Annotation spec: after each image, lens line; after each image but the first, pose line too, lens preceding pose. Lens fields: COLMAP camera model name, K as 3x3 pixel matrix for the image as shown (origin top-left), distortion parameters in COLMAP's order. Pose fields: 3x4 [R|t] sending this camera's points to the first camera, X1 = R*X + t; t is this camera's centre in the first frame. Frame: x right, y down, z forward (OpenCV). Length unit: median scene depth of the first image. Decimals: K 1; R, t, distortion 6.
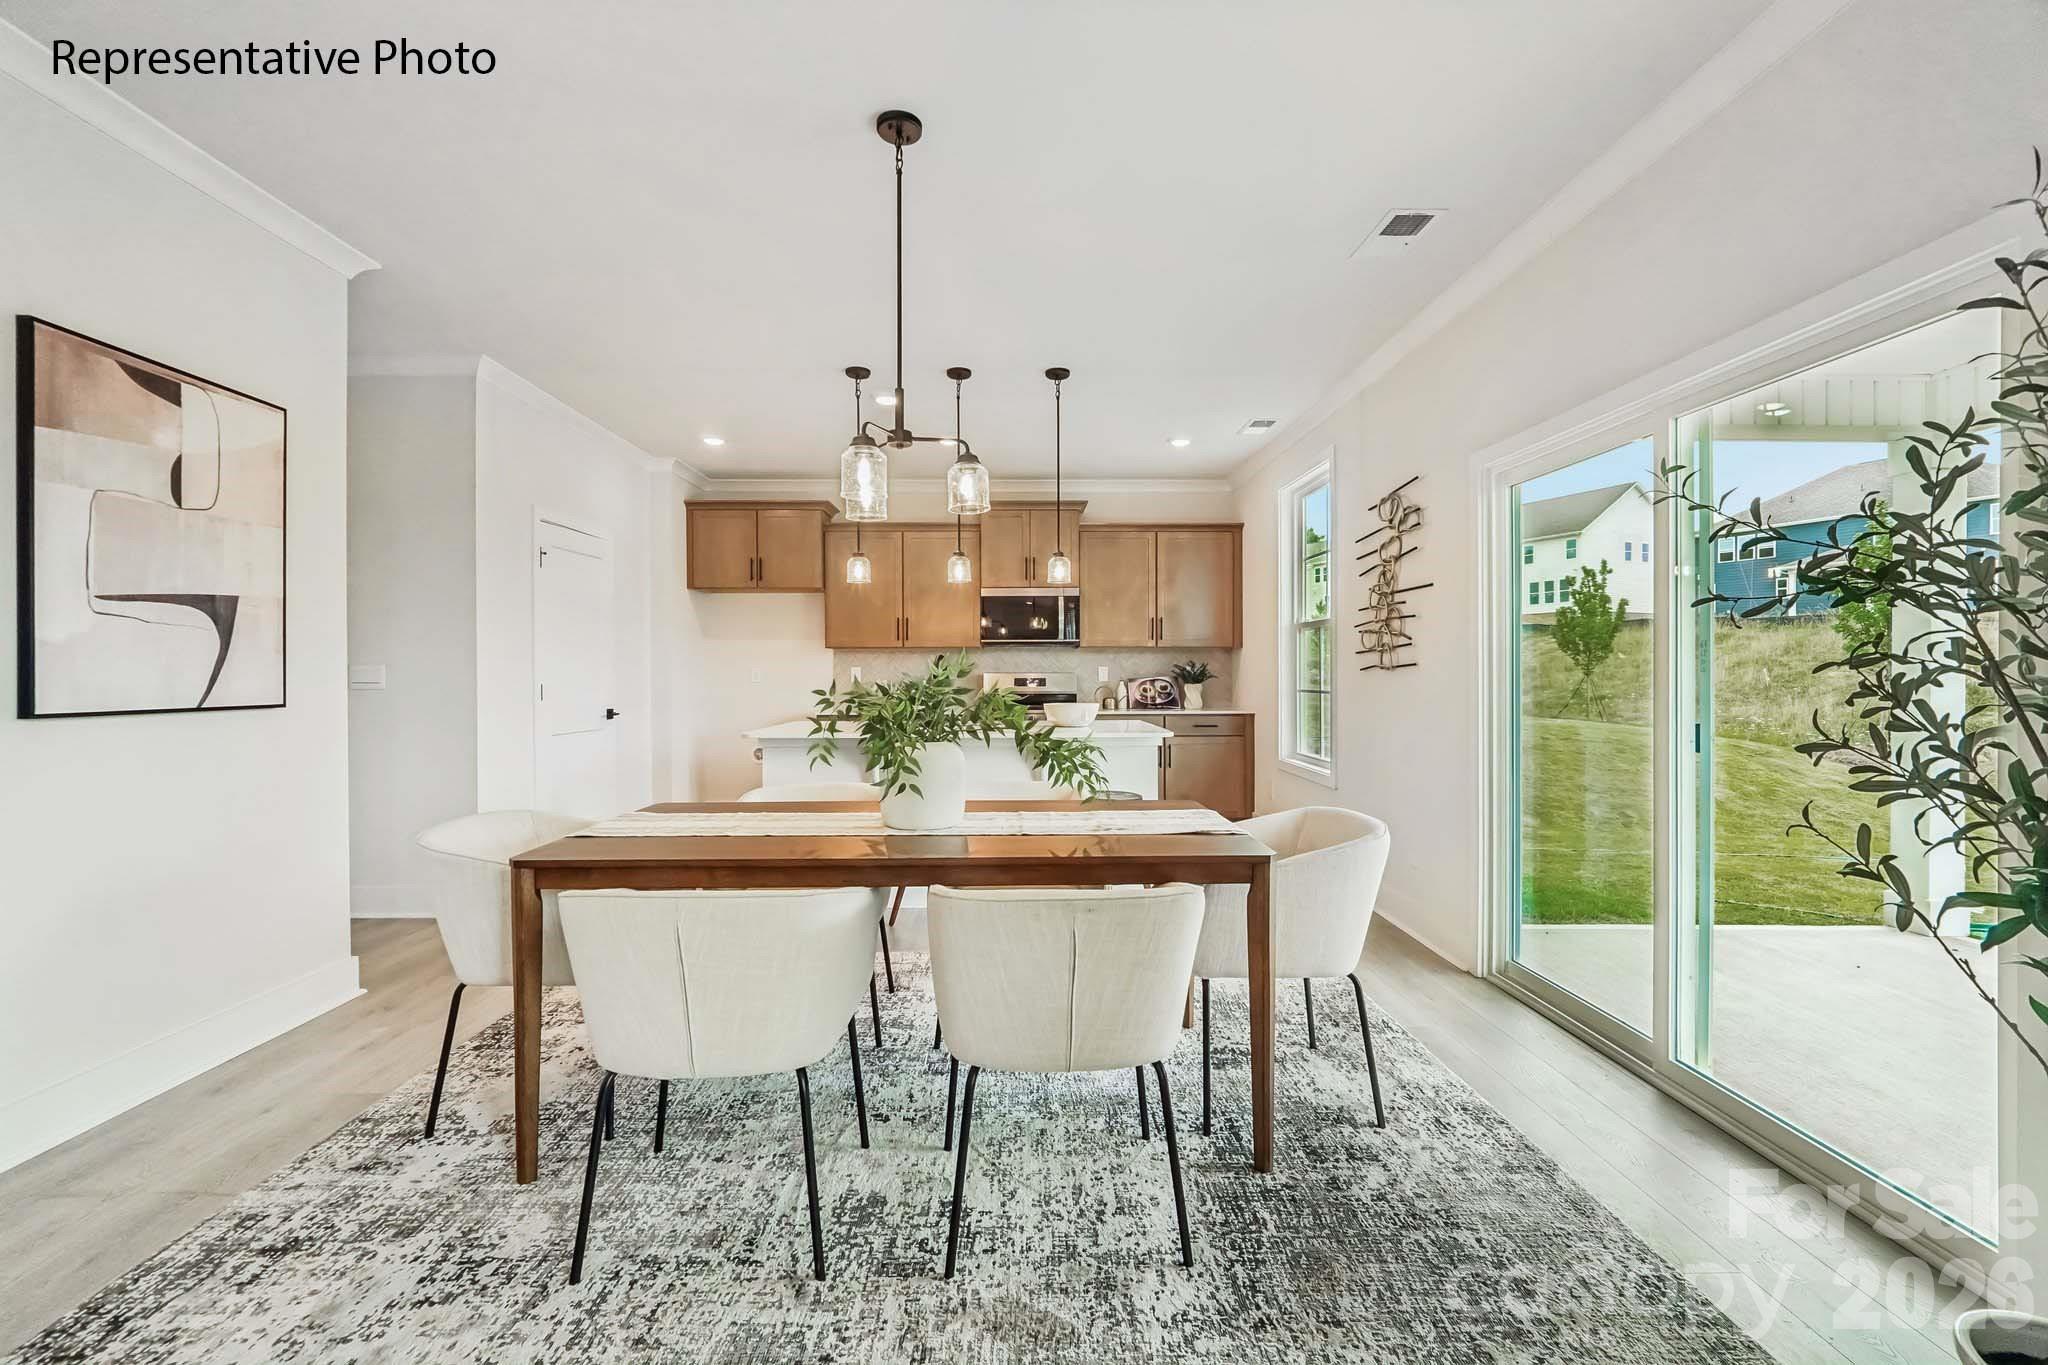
lens RADIAL K [[859.6, 0, 1038.1], [0, 859.6, 682.3], [0, 0, 1]] dist [-0.010344, 0.001438]
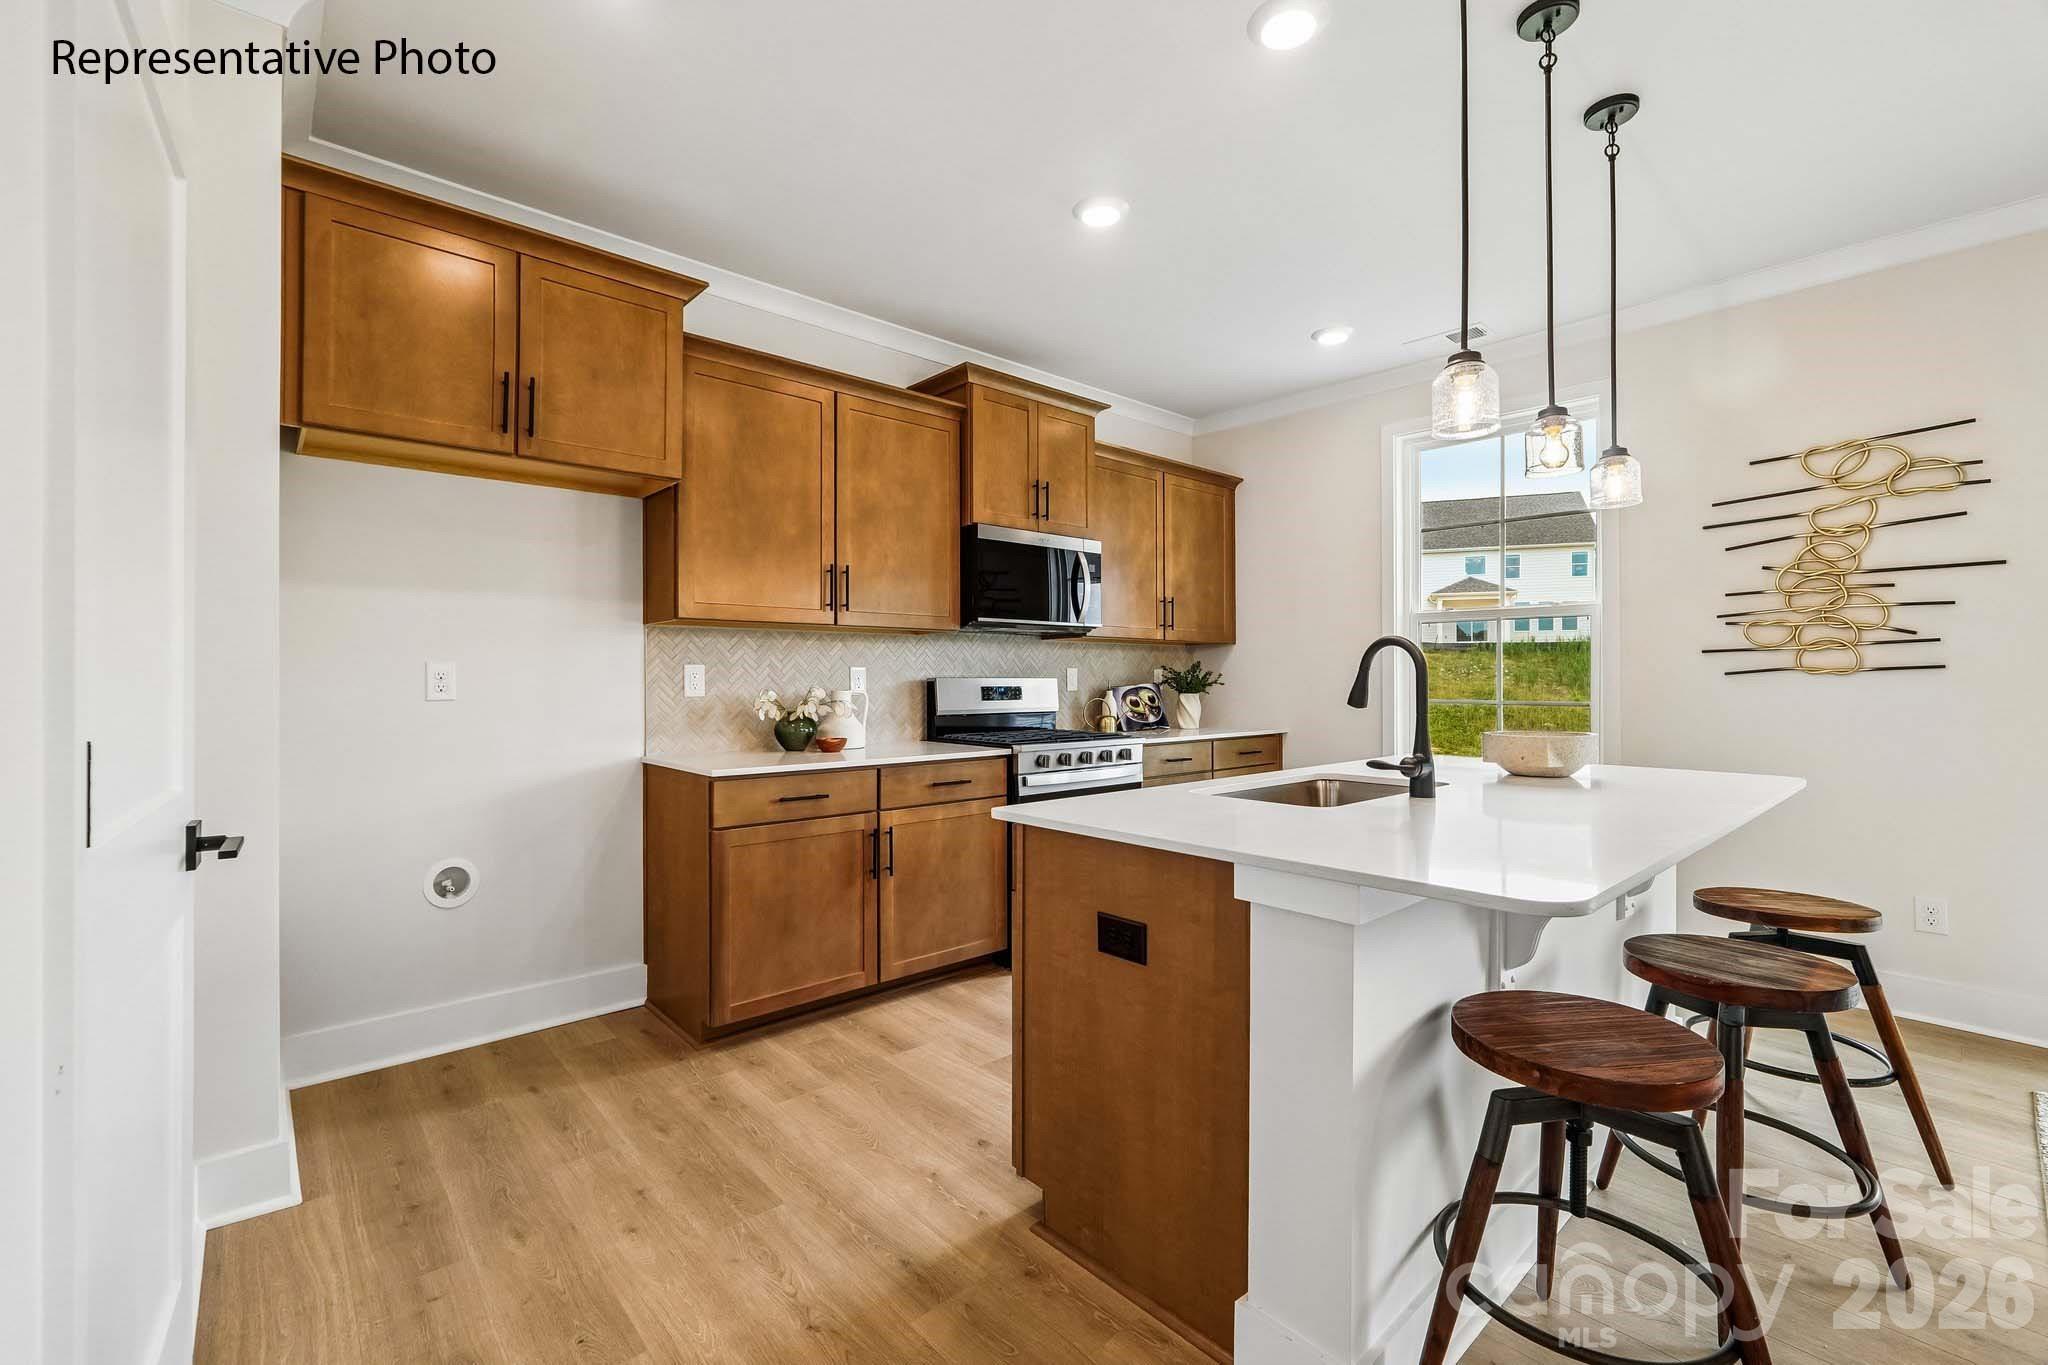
lens RADIAL K [[859.6, 0, 1008.5], [0, 859.6, 689.8], [0, 0, 1]] dist [-0.010344, 0.001438]
pose [[0.769891, -0.005529, 0.638151, -0.394190], [0.001081, 0.999972, 0.007360, -0.007083], [-0.638174, -0.004977, 0.769876, 0.550204]]
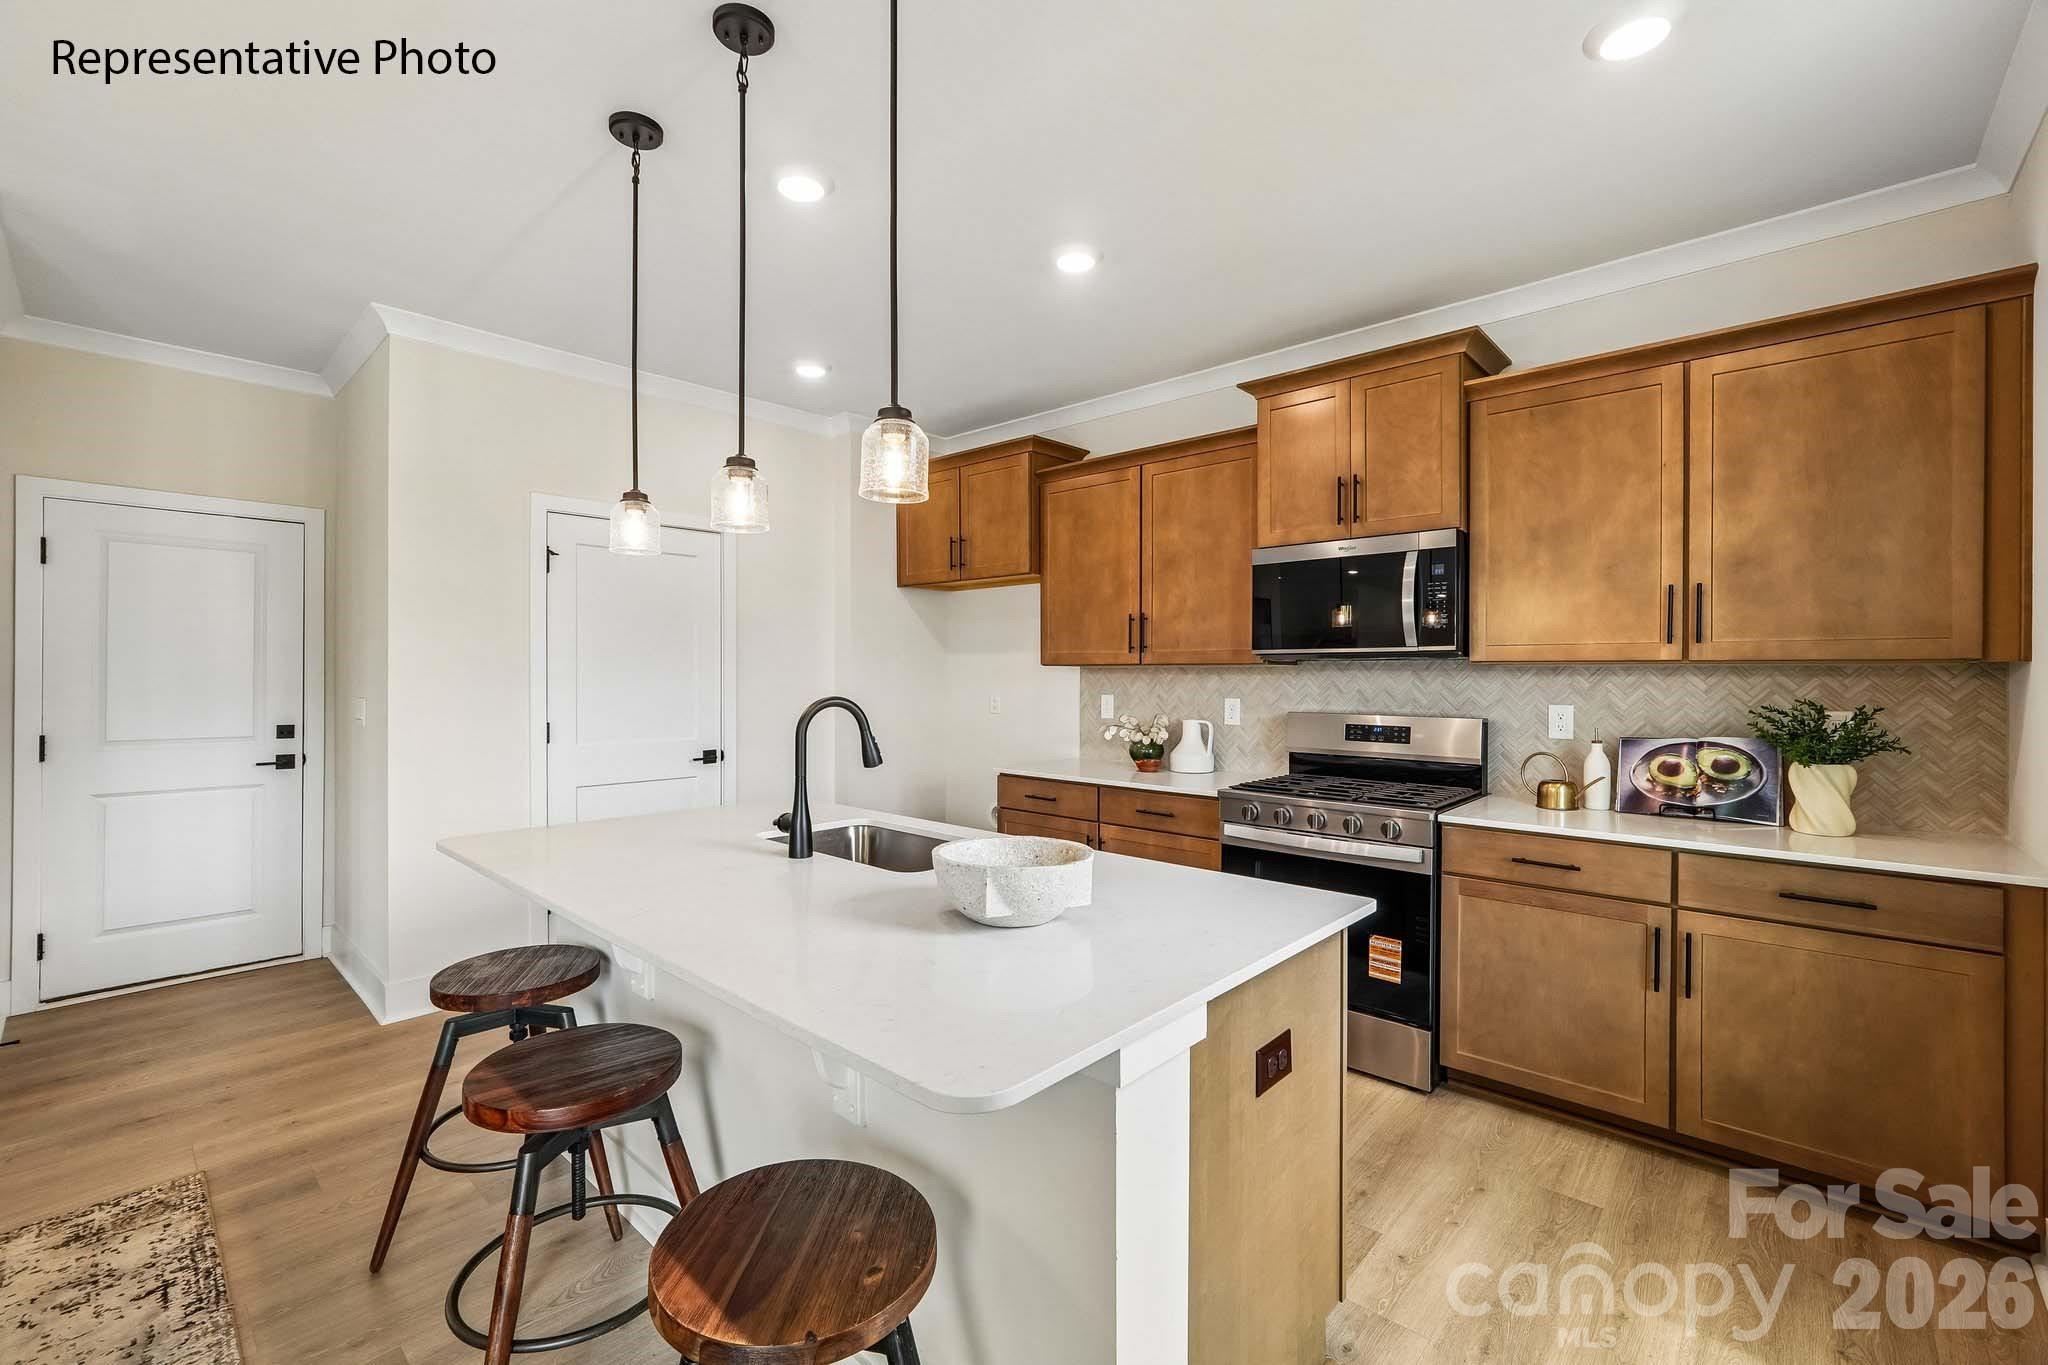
lens RADIAL K [[859.6, 0, 1028.8], [0, 859.6, 671.5], [0, 0, 1]] dist [-0.010344, 0.001438]
pose [[0.721256, 0.003457, -0.692660, 0.189395], [-0.008870, 0.999952, -0.004245, -0.032392], [0.692612, 0.009206, 0.721252, 0.523006]]
